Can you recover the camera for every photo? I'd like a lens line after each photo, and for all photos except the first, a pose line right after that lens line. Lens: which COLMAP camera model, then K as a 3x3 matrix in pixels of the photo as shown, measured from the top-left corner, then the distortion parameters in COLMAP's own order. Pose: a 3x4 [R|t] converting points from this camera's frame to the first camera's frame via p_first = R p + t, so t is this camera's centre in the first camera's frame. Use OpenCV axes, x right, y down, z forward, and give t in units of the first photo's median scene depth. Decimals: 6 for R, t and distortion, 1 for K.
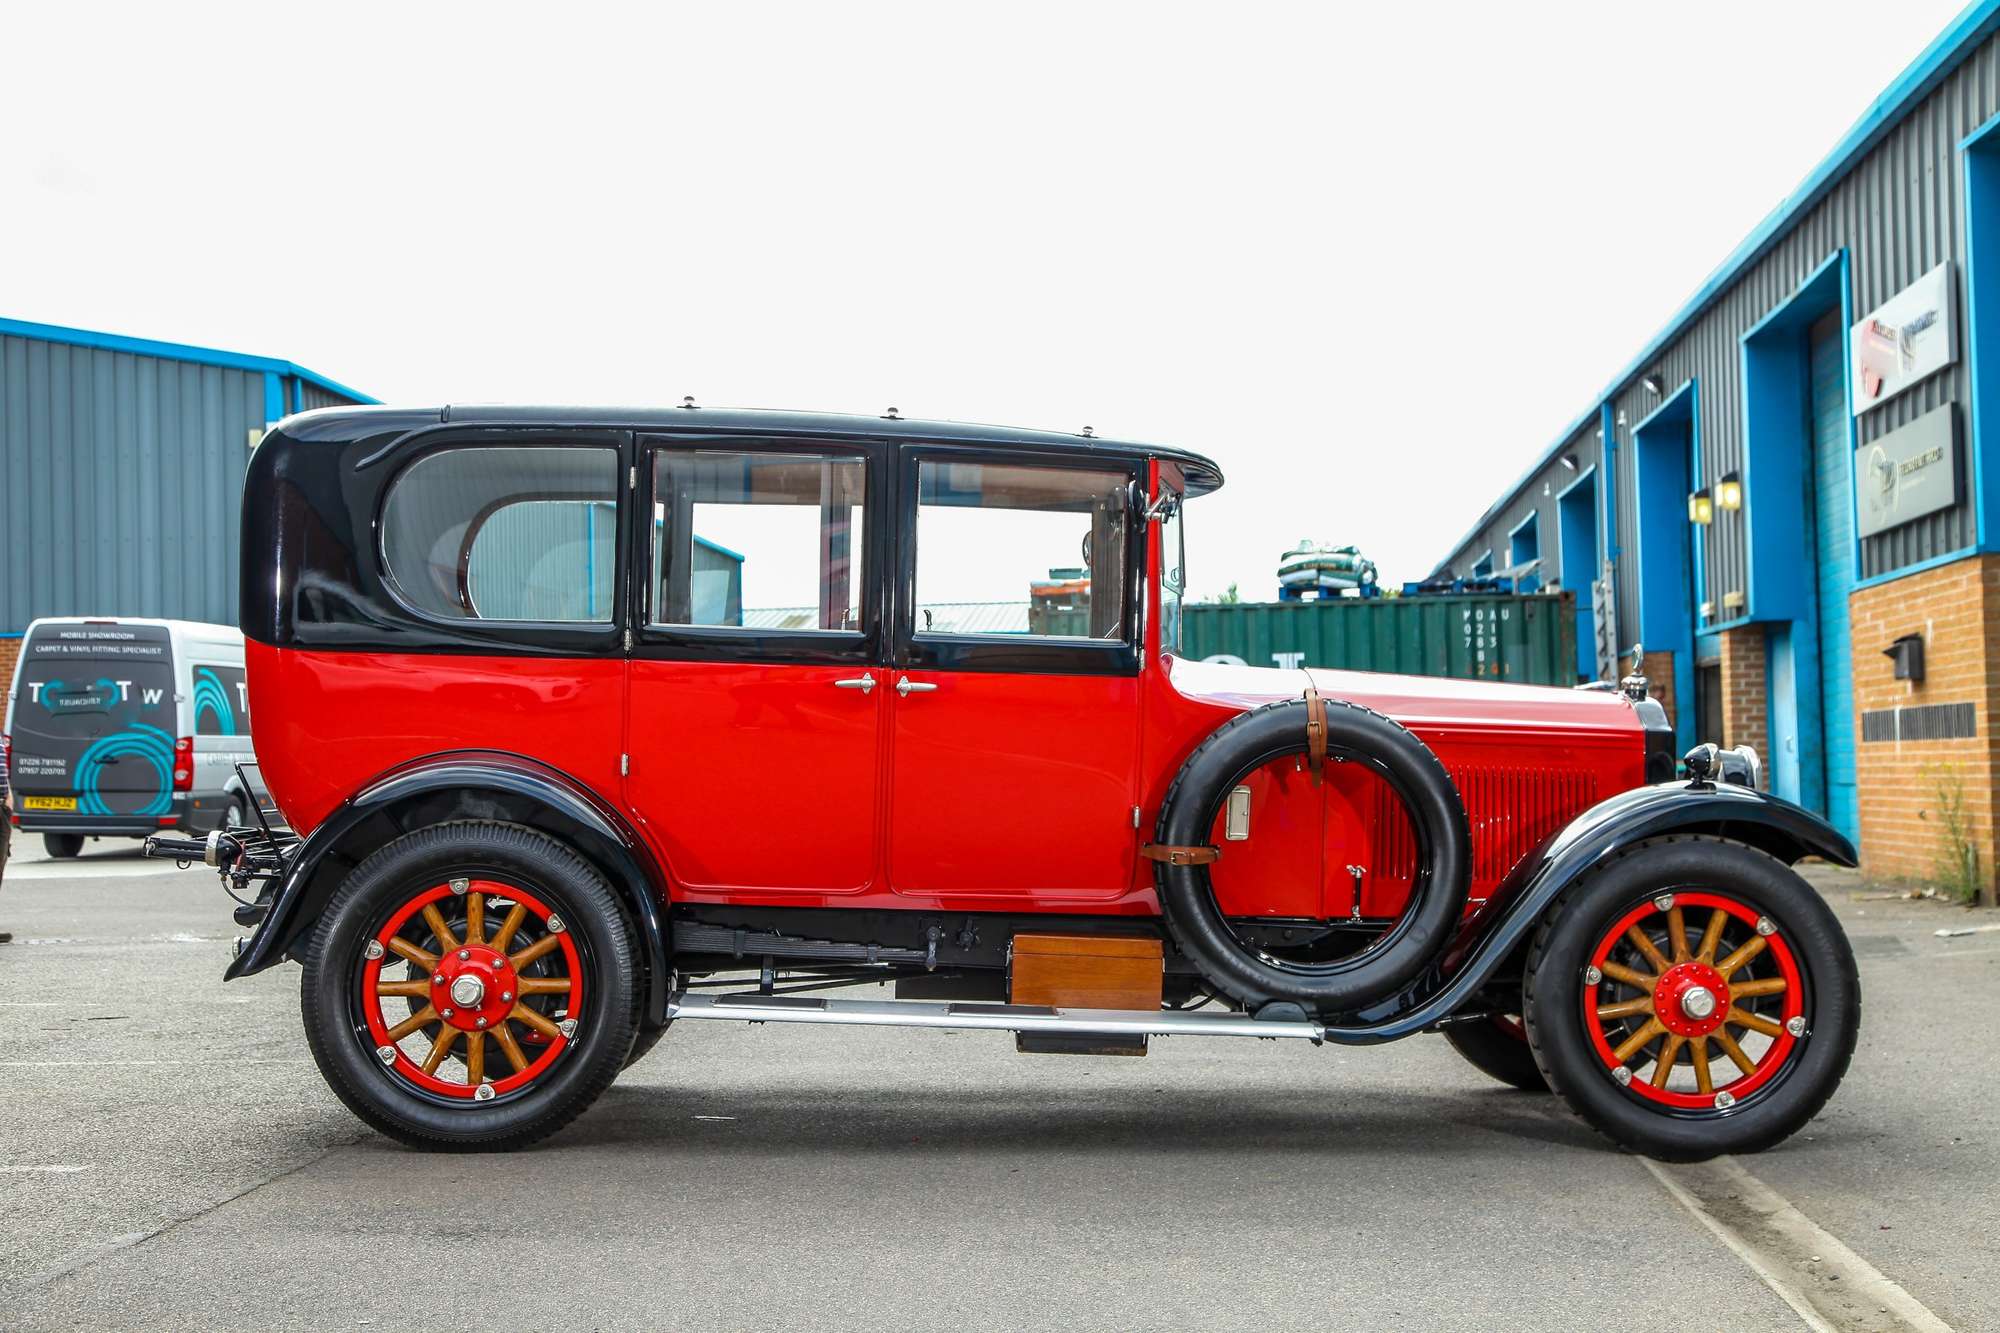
lens RADIAL K [[2760.6, 0, 1000.3], [0, 2760.6, 668.1], [0, 0, 1]] dist [0.119187, 0.000000]
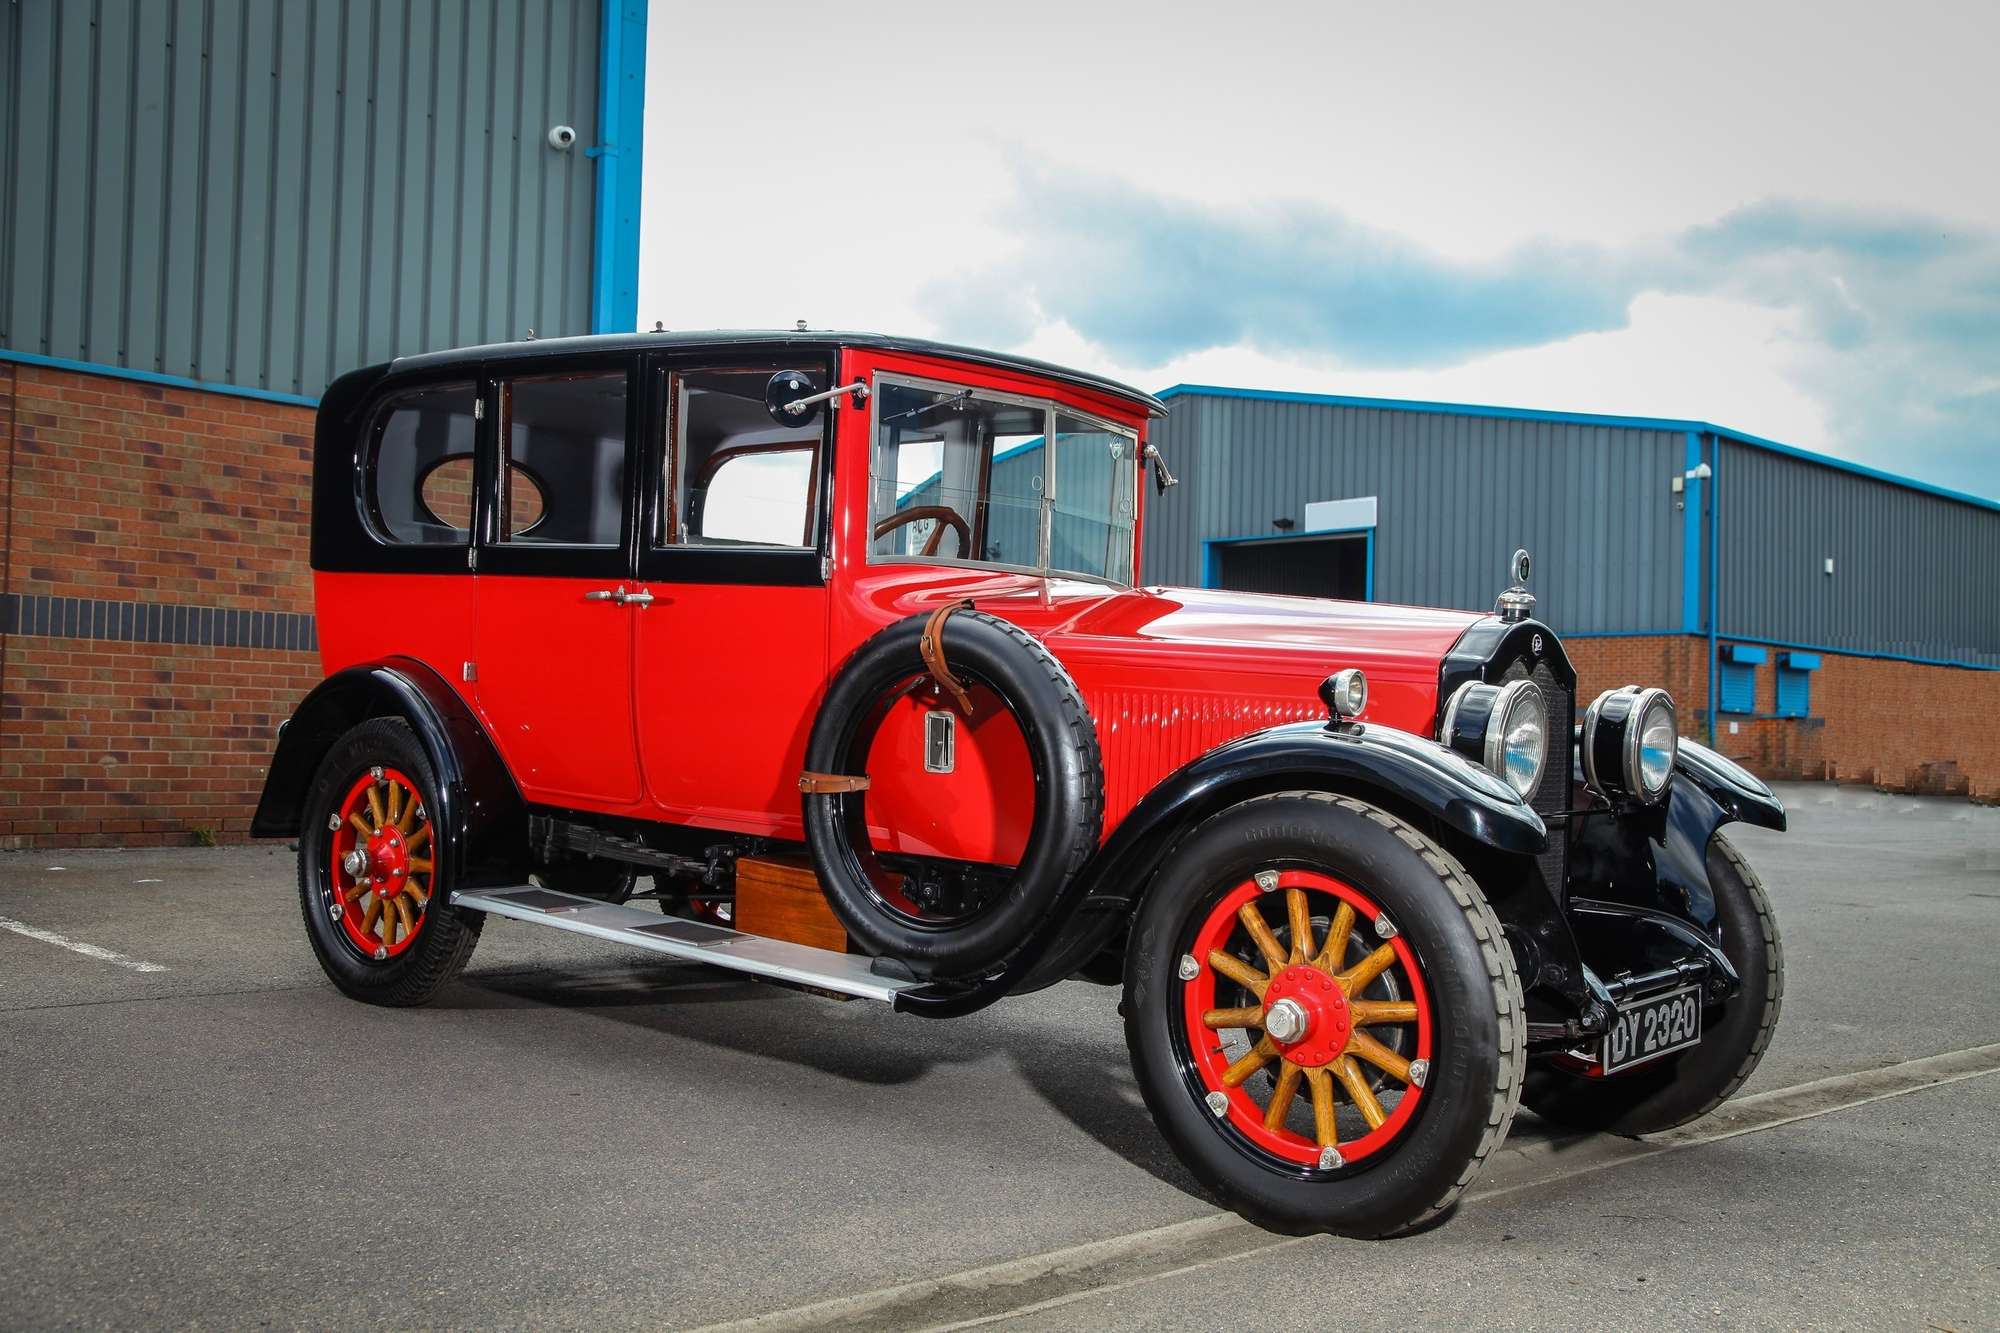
lens RADIAL K [[1952.7, 0, 999.5], [0, 1952.7, 673.4], [0, 0, 1]] dist [0.013602, 0.000000]
pose [[0.729147, 0.015888, -0.684173, 0.538697], [-0.017853, 0.999832, 0.004192, 0.028266], [0.684125, 0.009158, 0.729308, 0.567439]]
